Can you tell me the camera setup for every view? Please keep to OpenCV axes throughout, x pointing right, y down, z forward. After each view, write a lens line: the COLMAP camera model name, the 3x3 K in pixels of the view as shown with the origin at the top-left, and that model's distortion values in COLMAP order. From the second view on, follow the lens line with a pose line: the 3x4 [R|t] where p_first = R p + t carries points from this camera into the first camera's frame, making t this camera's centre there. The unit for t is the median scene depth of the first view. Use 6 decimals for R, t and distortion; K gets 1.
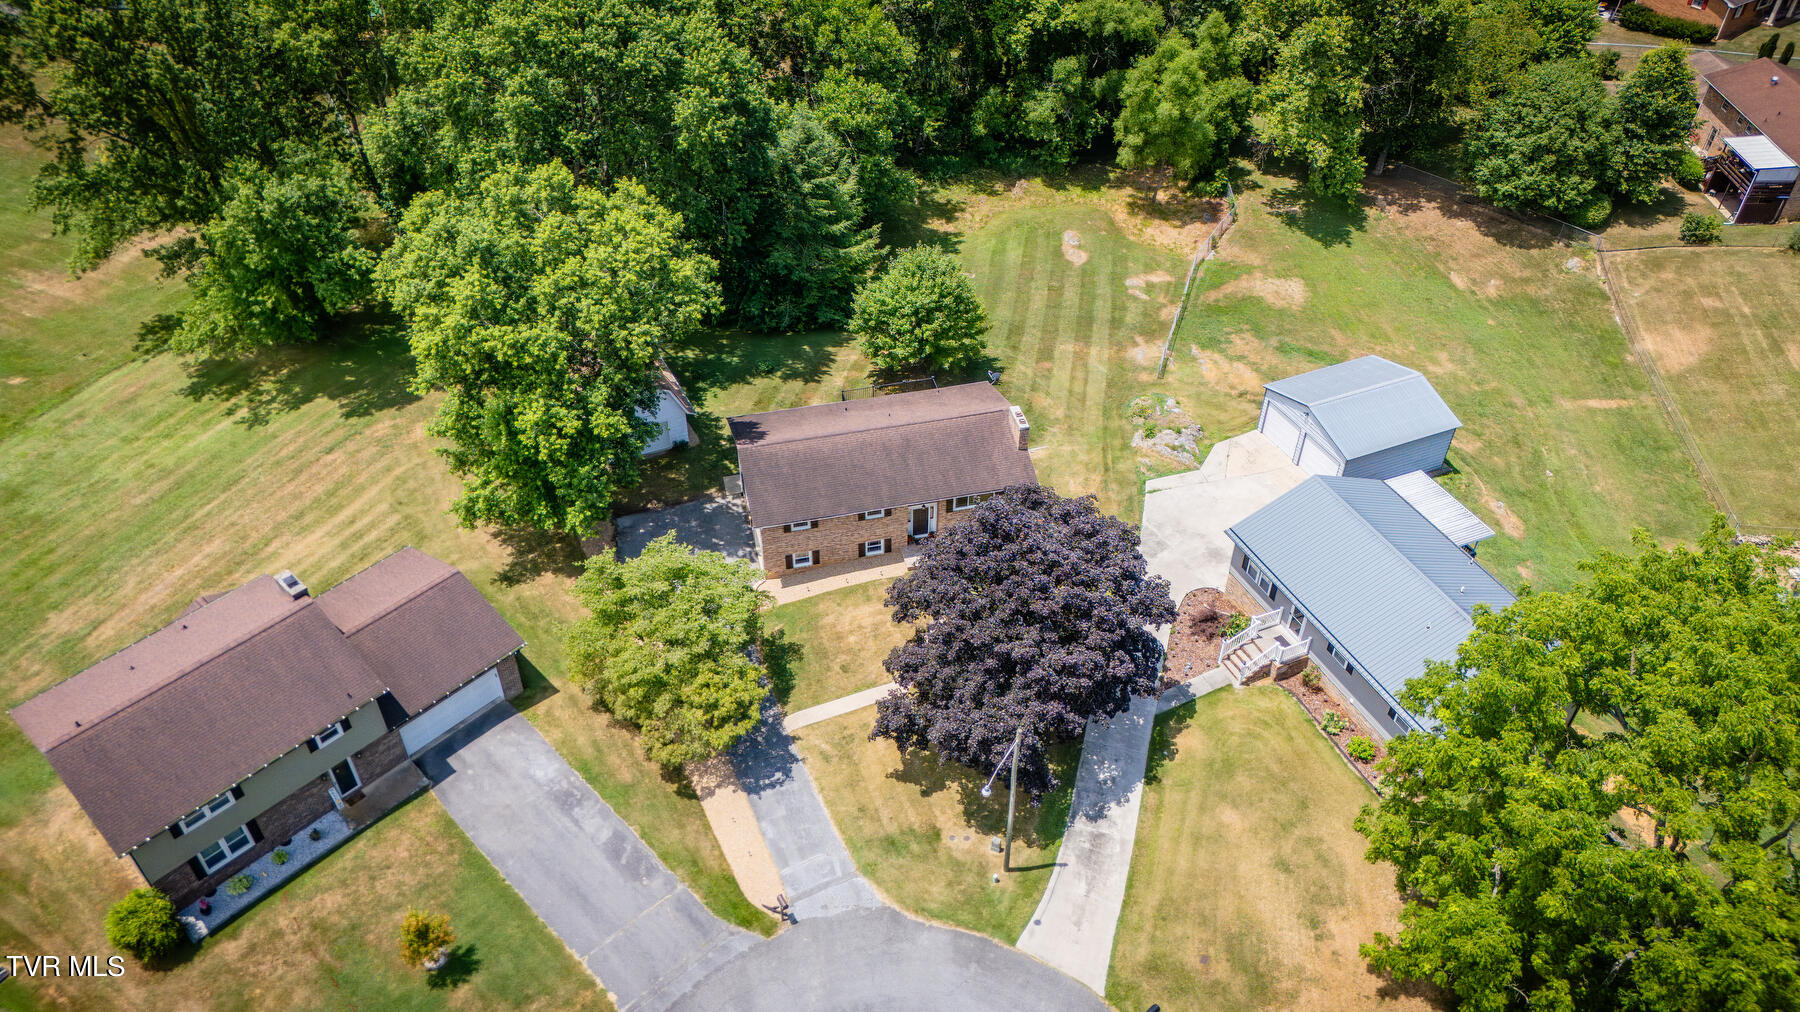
lens RADIAL K [[1324.6, 0, 896.9], [0, 1324.6, 504.8], [0, 0, 1]] dist [0.076705, -0.076042]
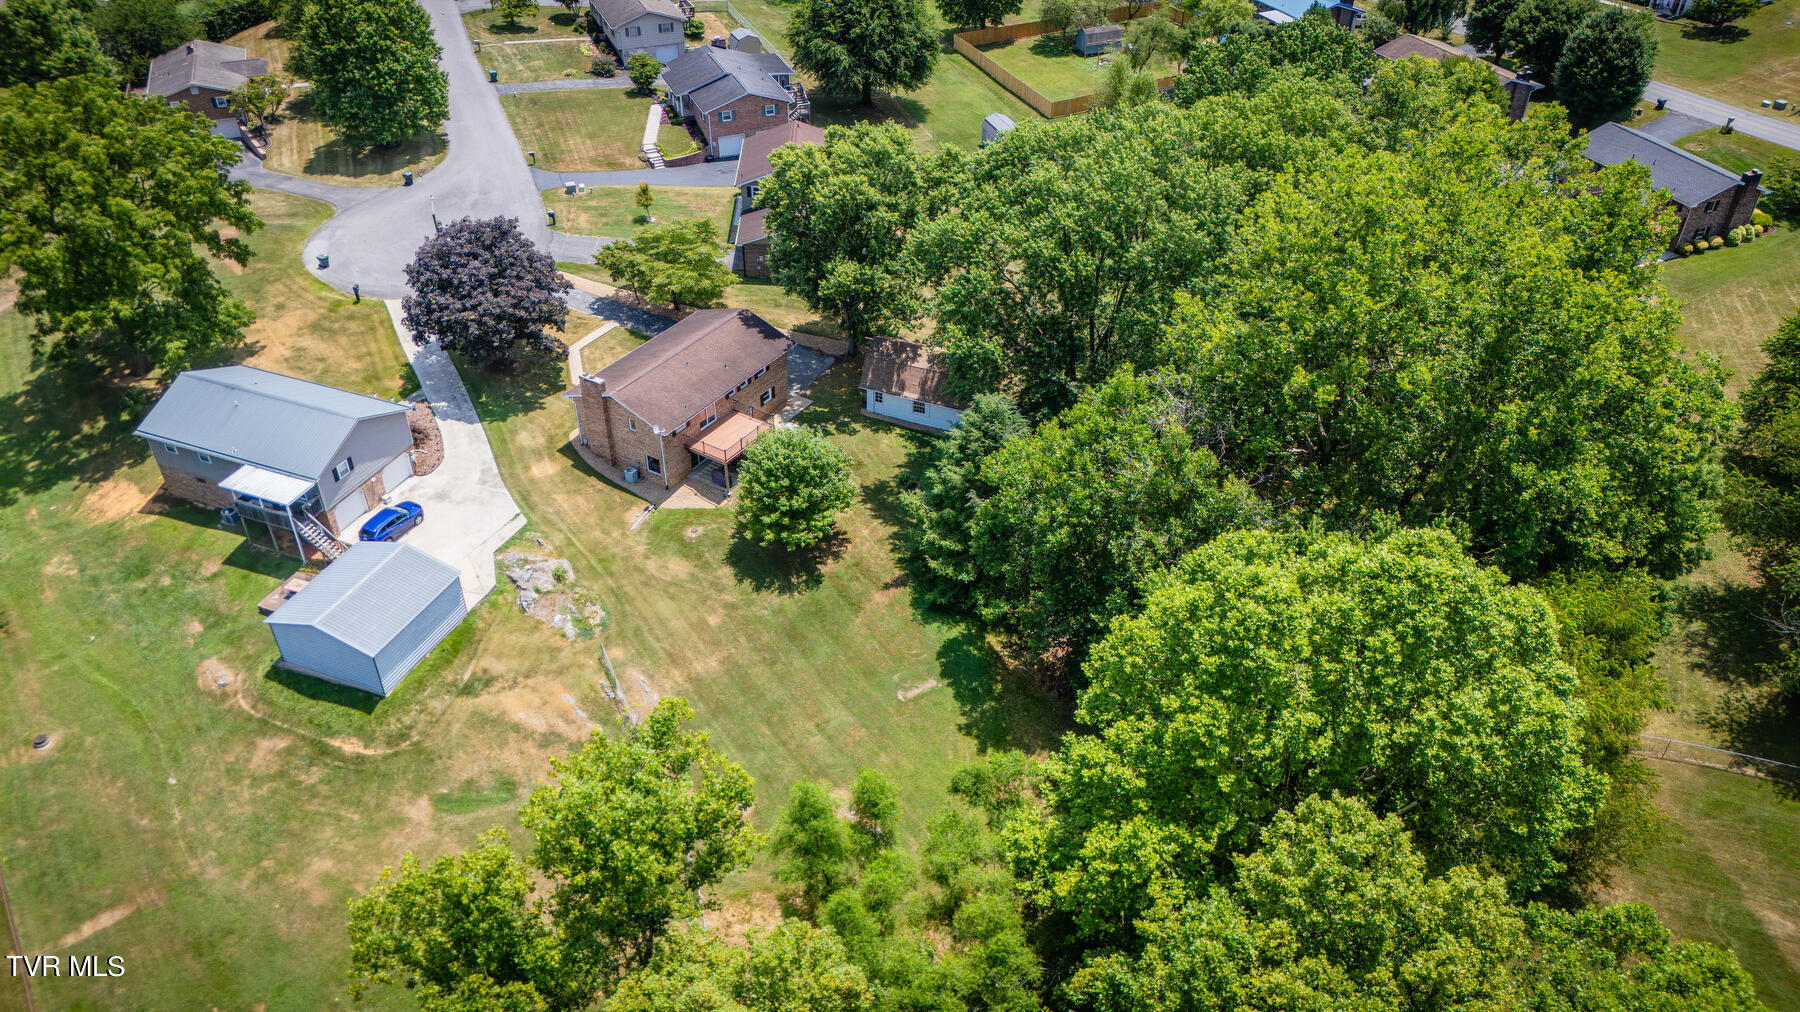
lens RADIAL K [[1324.6, 0, 896.9], [0, 1324.6, 504.8], [0, 0, 1]] dist [0.076705, -0.076042]
pose [[-0.721734, 0.402039, -0.563440, 0.665280], [-0.461554, 0.327083, 0.824612, -1.245454], [0.515818, 0.855209, -0.050504, 1.329173]]
